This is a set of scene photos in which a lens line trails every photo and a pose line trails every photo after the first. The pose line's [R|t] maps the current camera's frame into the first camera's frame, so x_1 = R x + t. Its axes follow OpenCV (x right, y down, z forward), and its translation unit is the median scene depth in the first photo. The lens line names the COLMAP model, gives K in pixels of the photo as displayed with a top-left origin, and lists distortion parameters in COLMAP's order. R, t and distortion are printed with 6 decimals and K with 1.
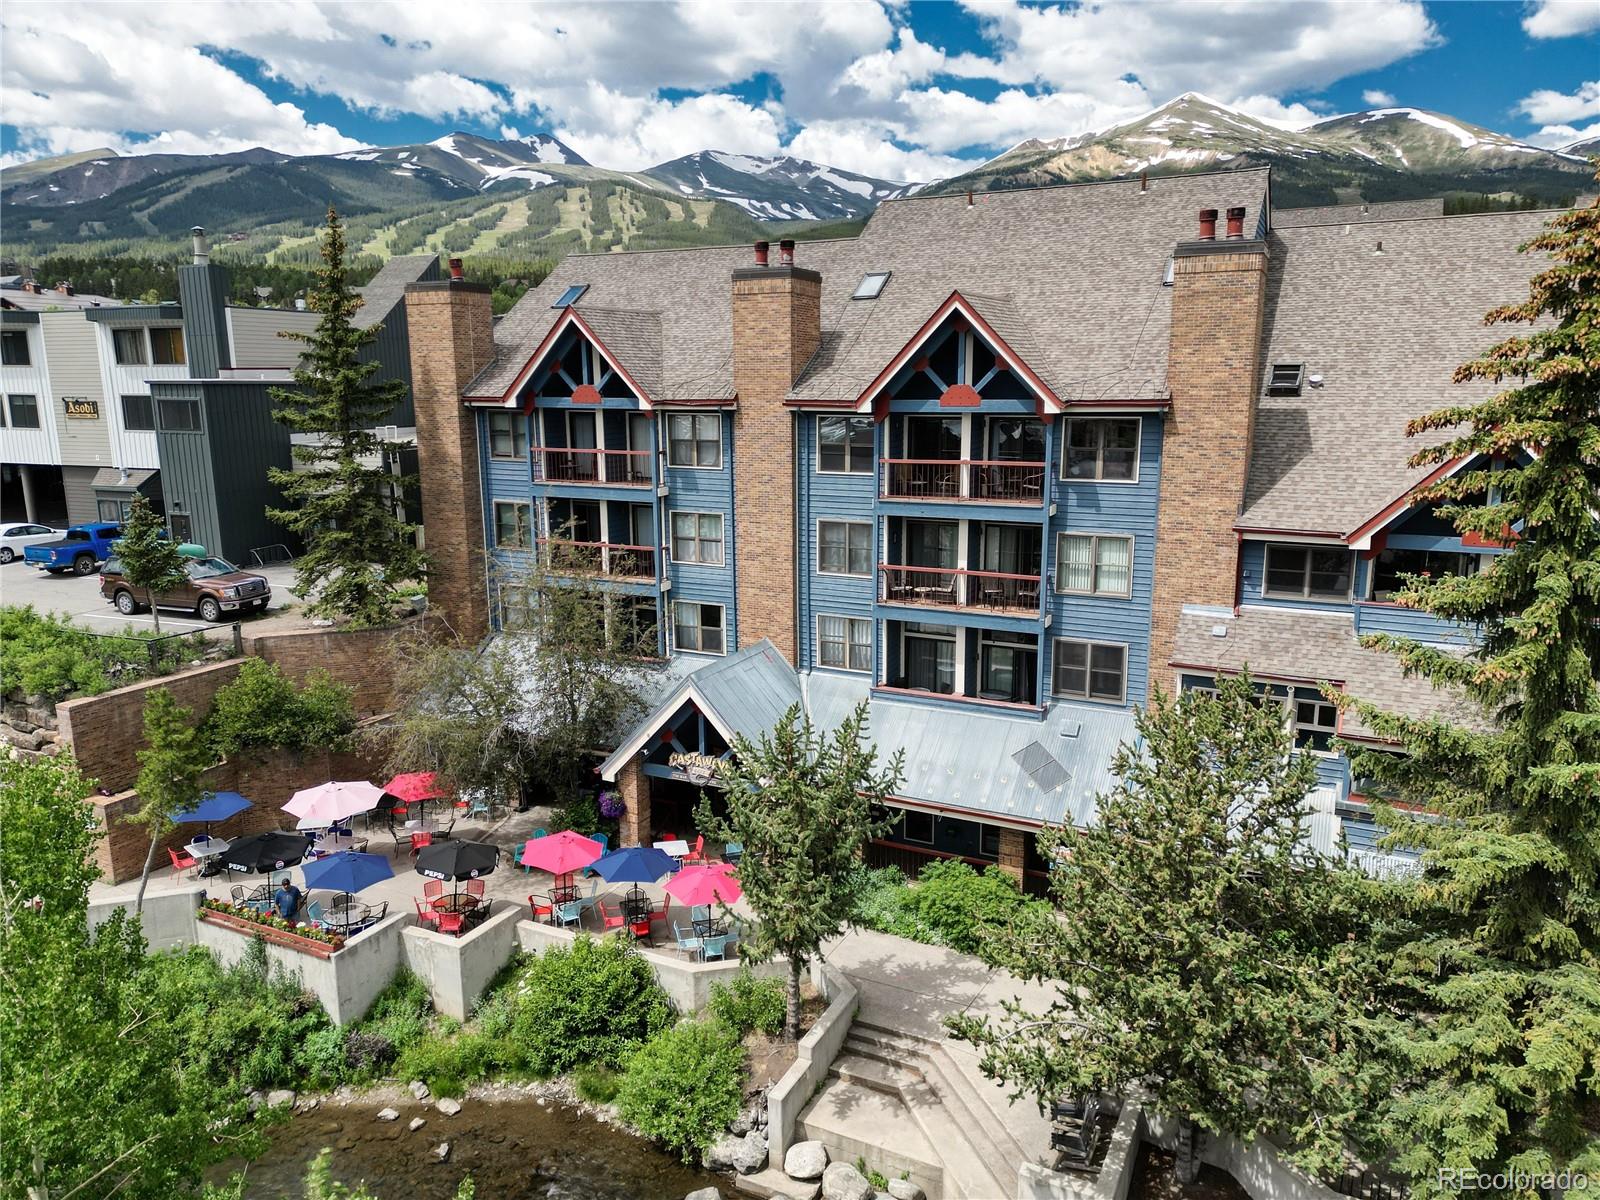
lens RADIAL K [[1120.5, 0, 793.9], [0, 1120.5, 608.8], [0, 0, 1]] dist [0.039227, -0.003824]
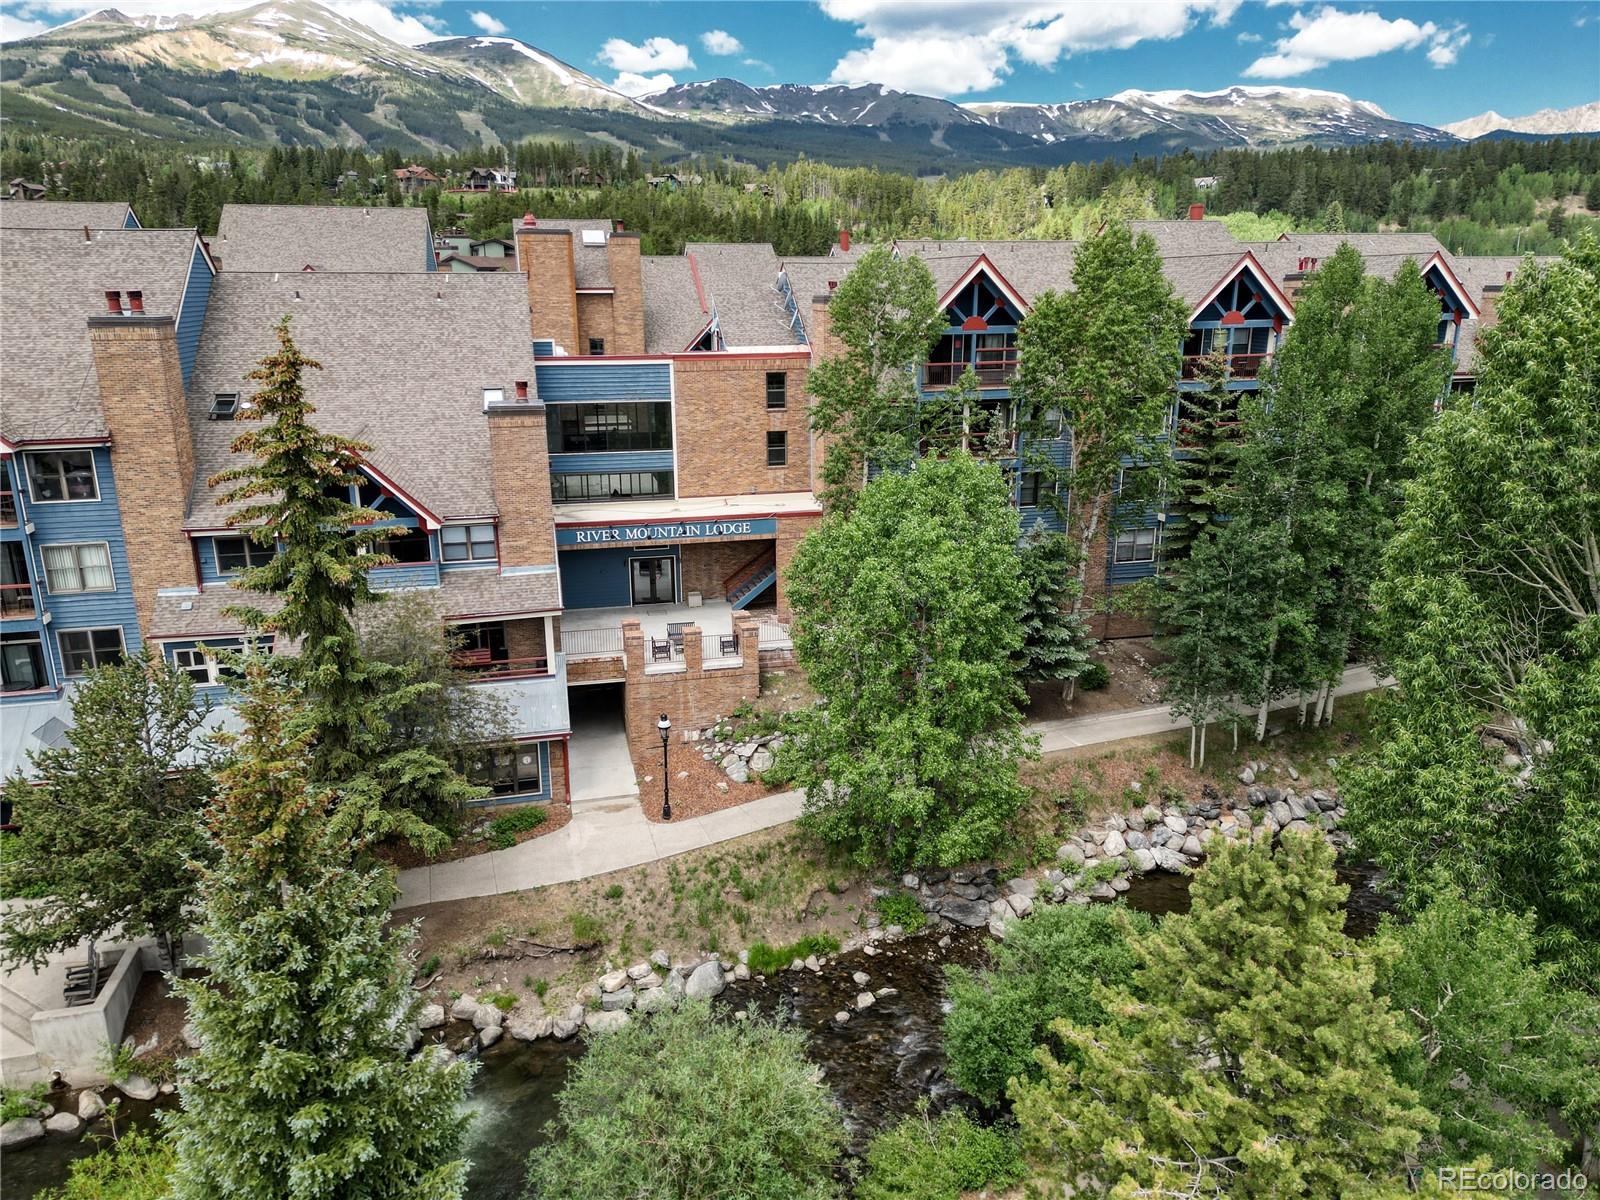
lens RADIAL K [[1120.5, 0, 800.5], [0, 1120.5, 596.0], [0, 0, 1]] dist [0.039227, -0.003824]
pose [[0.768144, -0.173233, 0.616397, 0.092086], [0.136549, 0.984878, 0.106626, -0.031706], [-0.625547, 0.002265, 0.780183, -0.457333]]
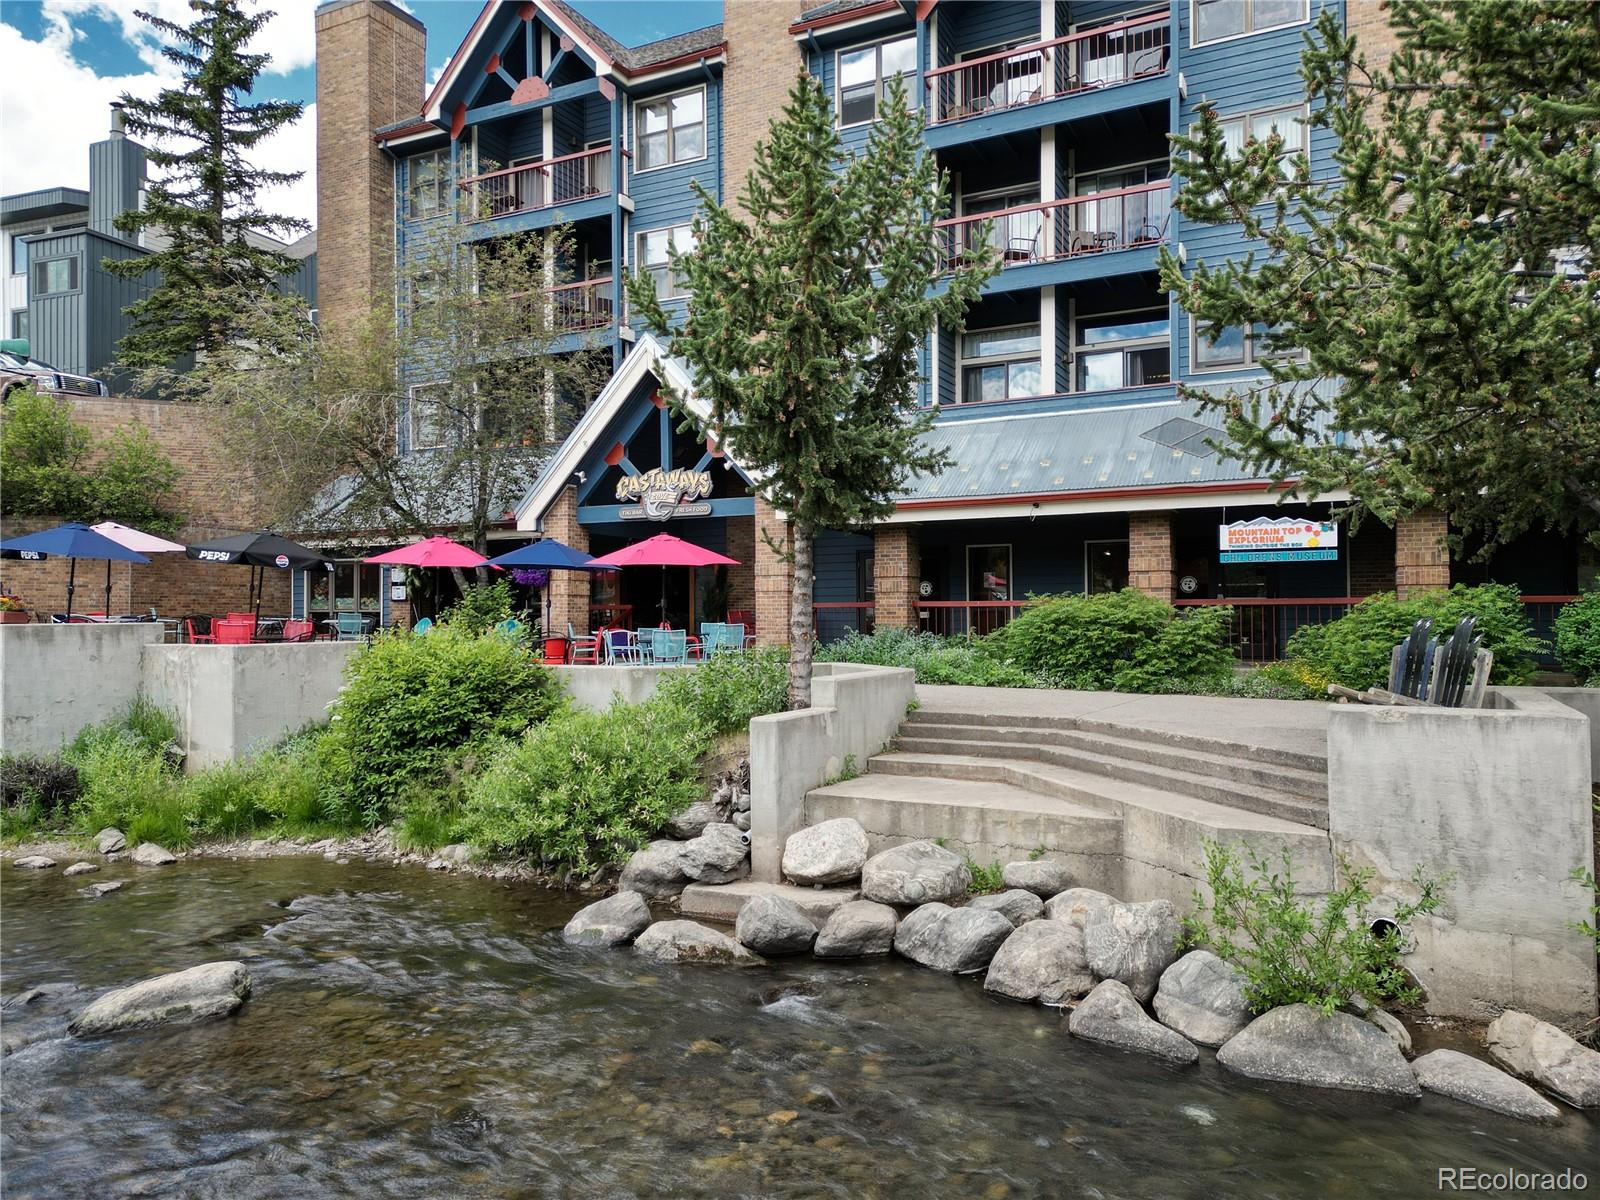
lens RADIAL K [[1120.5, 0, 797.0], [0, 1120.5, 613.8], [0, 0, 1]] dist [0.039227, -0.003824]
pose [[0.999987, 0.003799, -0.003497, -0.000613], [-0.004453, 0.977299, -0.211818, 0.353683], [0.002613, 0.211831, 0.977303, 0.363449]]
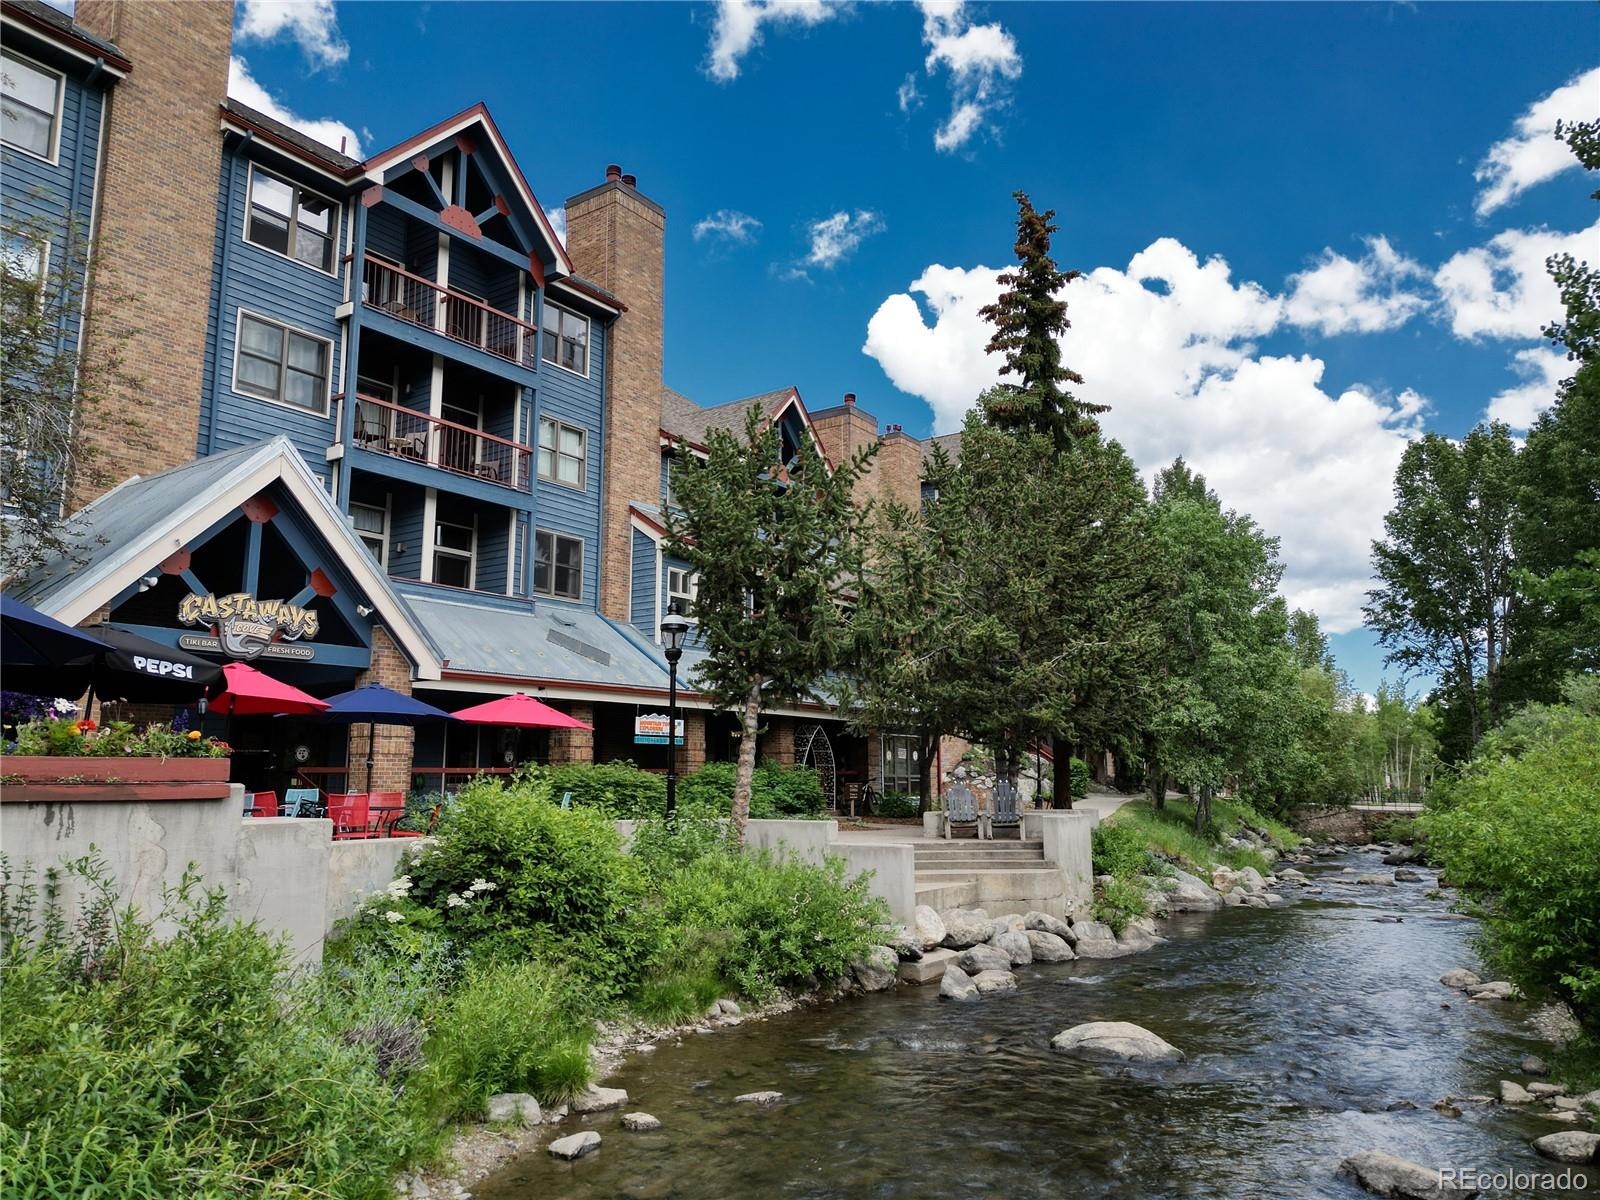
lens RADIAL K [[1120.5, 0, 796.1], [0, 1120.5, 599.9], [0, 0, 1]] dist [0.039227, -0.003824]
pose [[0.149352, 0.165514, 0.974833, -0.569173], [0.211583, 0.957705, -0.195023, 0.290743], [-0.965881, 0.235385, 0.108016, 0.688503]]
